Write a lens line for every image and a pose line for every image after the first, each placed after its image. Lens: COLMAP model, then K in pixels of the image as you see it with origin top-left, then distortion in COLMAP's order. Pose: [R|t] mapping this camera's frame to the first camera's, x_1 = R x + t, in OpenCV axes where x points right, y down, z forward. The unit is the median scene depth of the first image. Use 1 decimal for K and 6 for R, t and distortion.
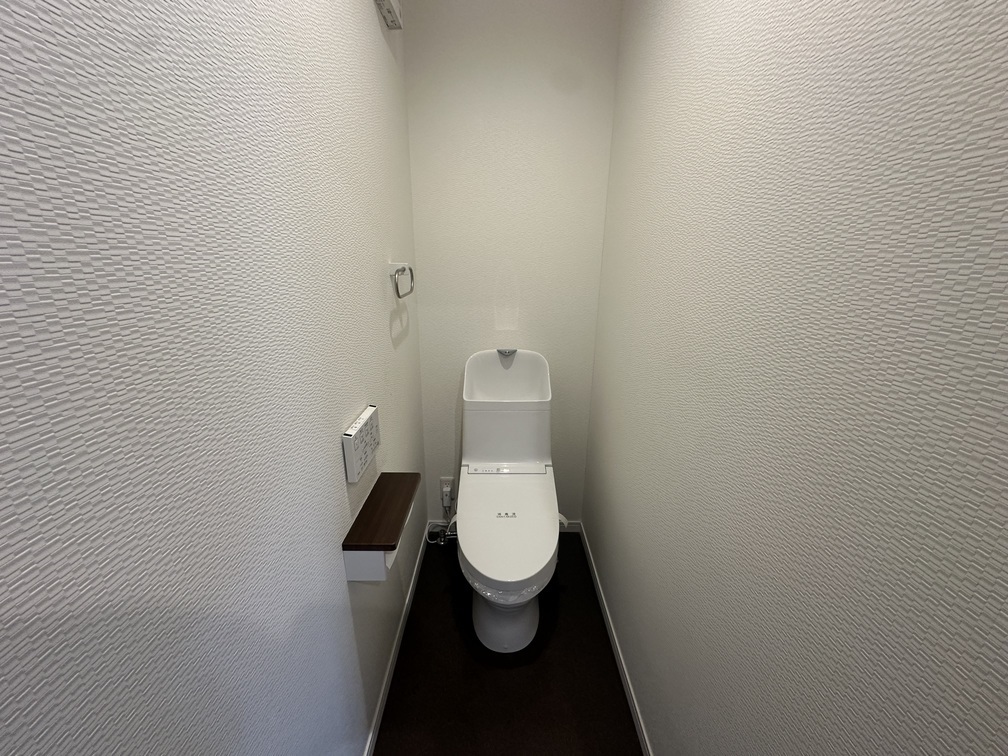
lens RADIAL K [[401.9, 0, 497.5], [0, 401.9, 381.2], [0, 0, 1]] dist [-0.000788, -0.000682]
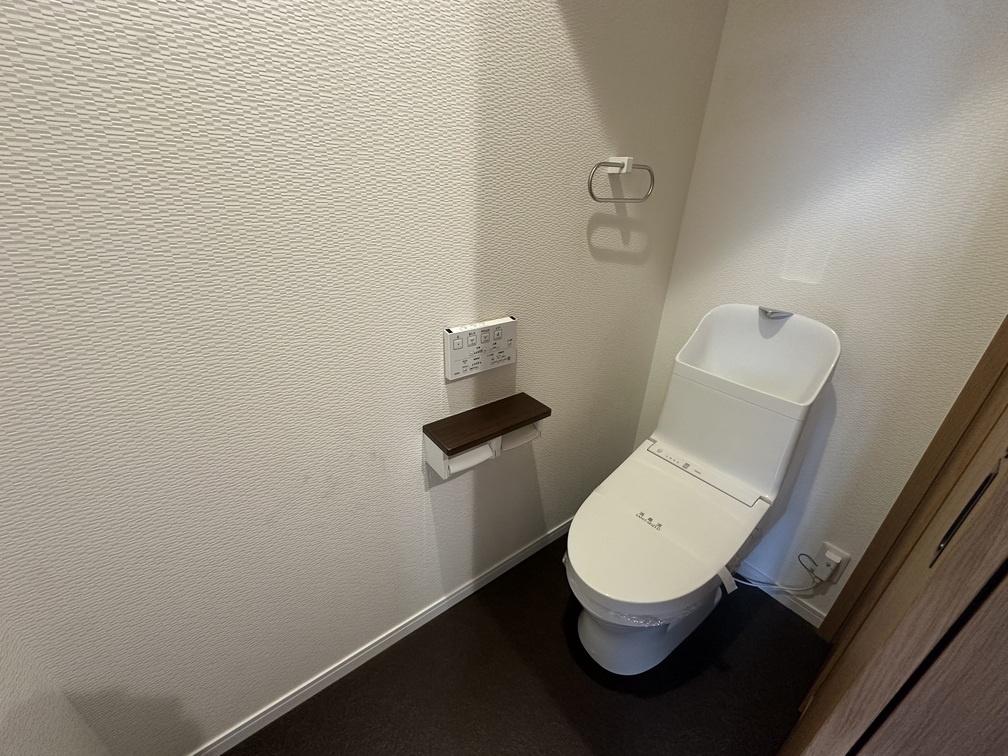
lens RADIAL K [[401.9, 0, 502.4], [0, 401.9, 382.0], [0, 0, 1]] dist [-0.000788, -0.000682]
pose [[0.608191, 0.355852, -0.709558, 0.935269], [-0.264800, 0.933635, 0.241259, -0.035686], [0.748321, 0.041160, 0.662059, 0.907643]]
